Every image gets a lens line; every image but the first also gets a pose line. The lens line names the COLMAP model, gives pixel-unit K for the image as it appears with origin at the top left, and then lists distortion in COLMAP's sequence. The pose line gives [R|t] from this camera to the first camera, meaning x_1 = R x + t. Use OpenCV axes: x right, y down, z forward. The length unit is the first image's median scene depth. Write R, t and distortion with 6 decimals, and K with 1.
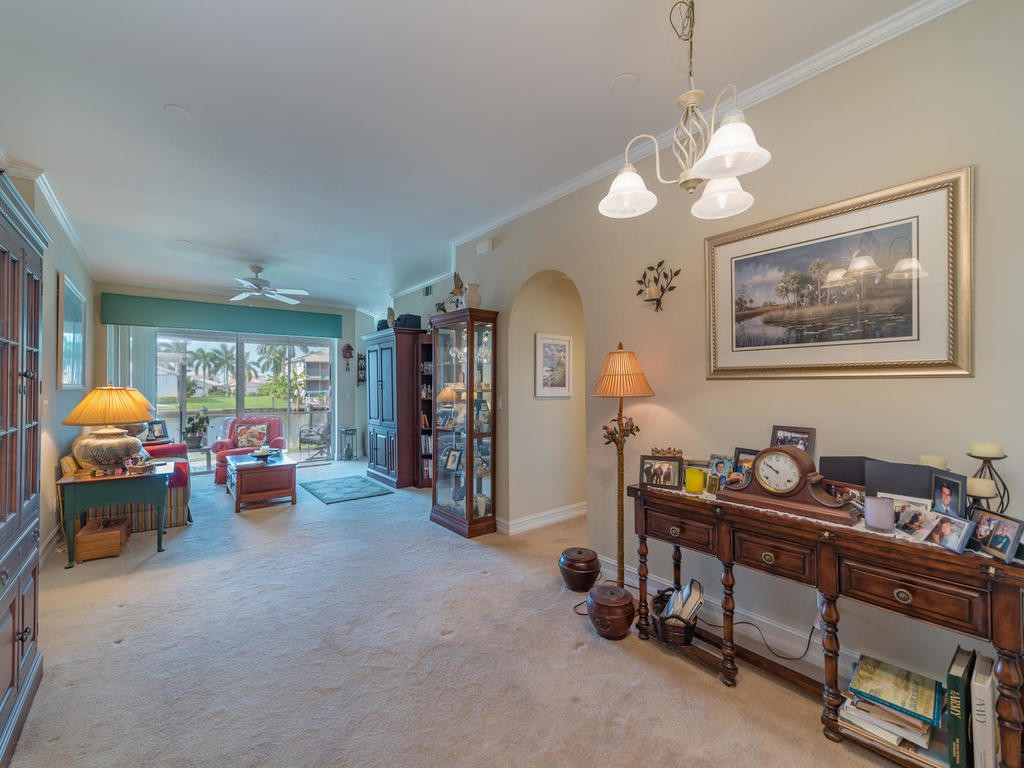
lens RADIAL K [[433.7, 0, 506.1], [0, 433.7, 388.2], [0, 0, 1]] dist [-0.001923, -0.000424]
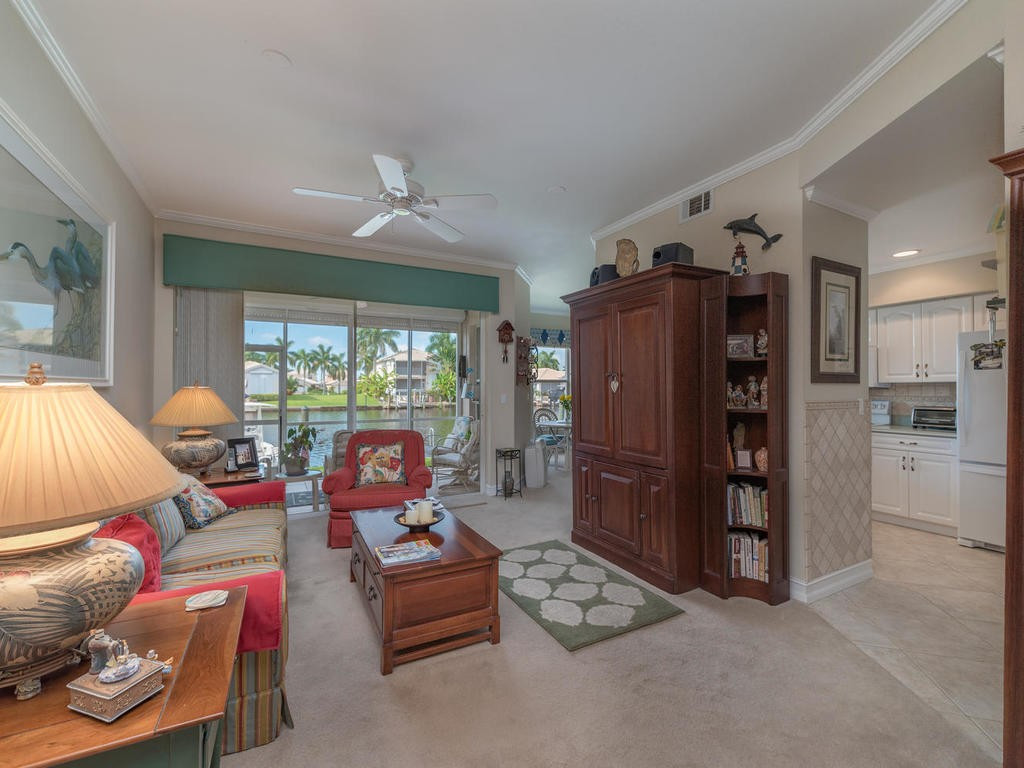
lens RADIAL K [[427.8, 0, 512.0], [0, 427.8, 384.0], [0, 0, 1]] dist [0.002352, 0.000393]
pose [[0.987765, 0.000905, -0.155946, -0.200604], [-0.001952, 0.999977, -0.006558, -0.000470], [0.155937, 0.006783, 0.987744, 0.277536]]
